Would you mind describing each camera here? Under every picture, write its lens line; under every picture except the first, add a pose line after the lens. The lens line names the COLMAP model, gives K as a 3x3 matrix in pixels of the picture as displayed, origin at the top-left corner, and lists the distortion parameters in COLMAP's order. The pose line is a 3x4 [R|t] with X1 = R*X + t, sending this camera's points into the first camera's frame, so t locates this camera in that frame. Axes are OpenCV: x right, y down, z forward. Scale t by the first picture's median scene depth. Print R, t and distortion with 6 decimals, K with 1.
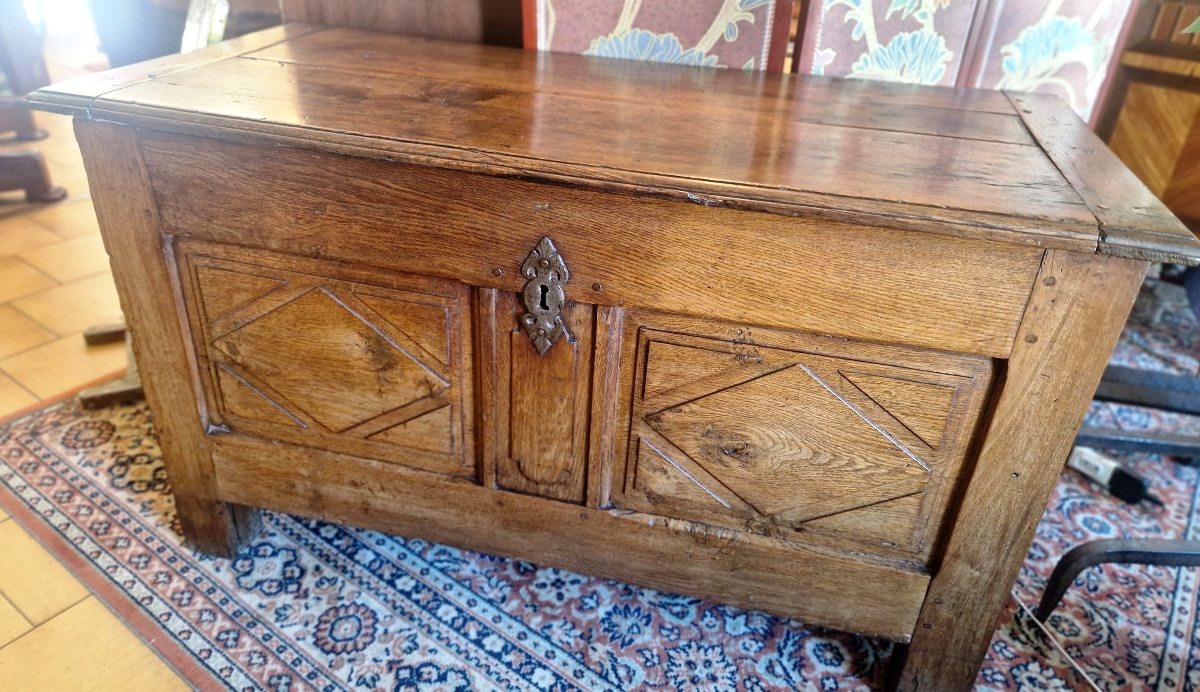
lens RADIAL K [[787.3, 0, 591.2], [0, 787.3, 343.9], [0, 0, 1]] dist [0.024713, -0.022511]
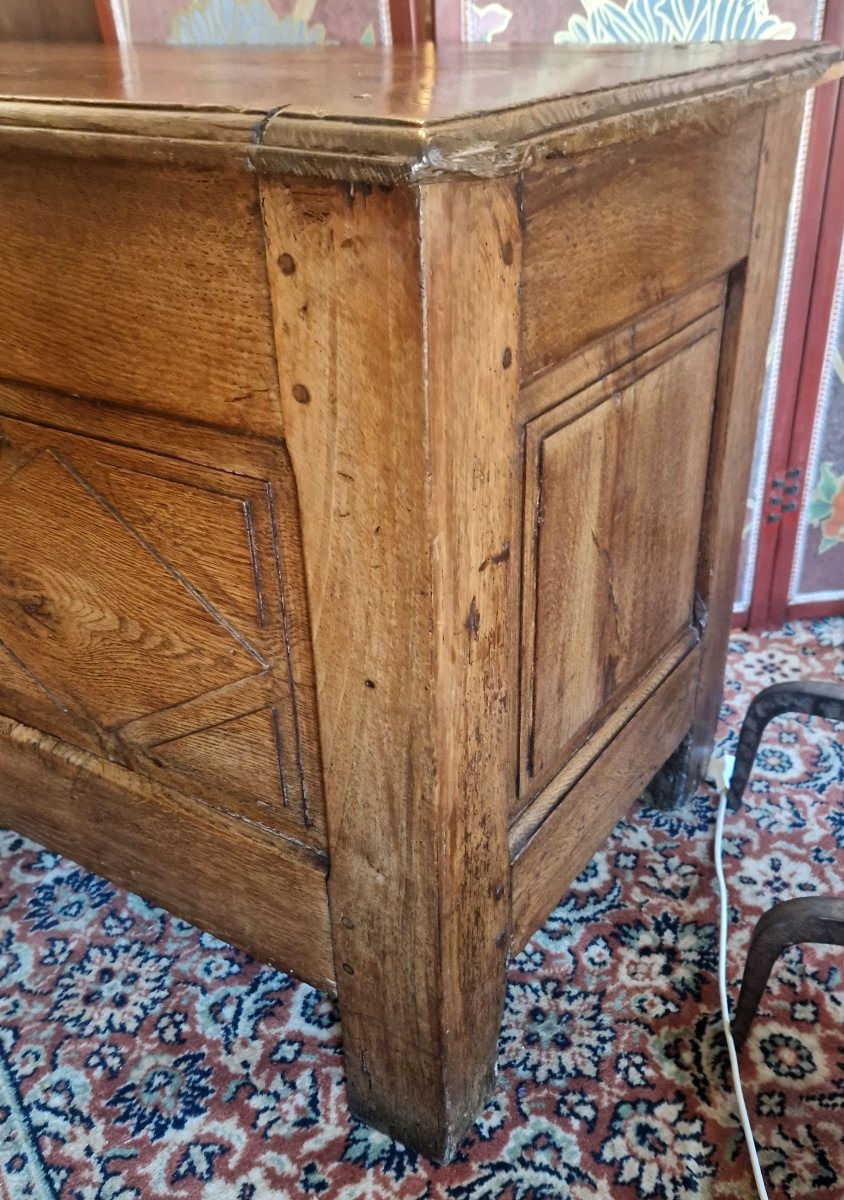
lens RADIAL K [[1042.7, 0, 425.3], [0, 1042.7, 597.8], [0, 0, 1]] dist [0.032151, -0.011913]
pose [[0.953652, 0.103970, -0.282379, 0.791081], [-0.106170, 0.994319, 0.007544, 0.103990], [0.281560, 0.022786, 0.959273, 0.367330]]
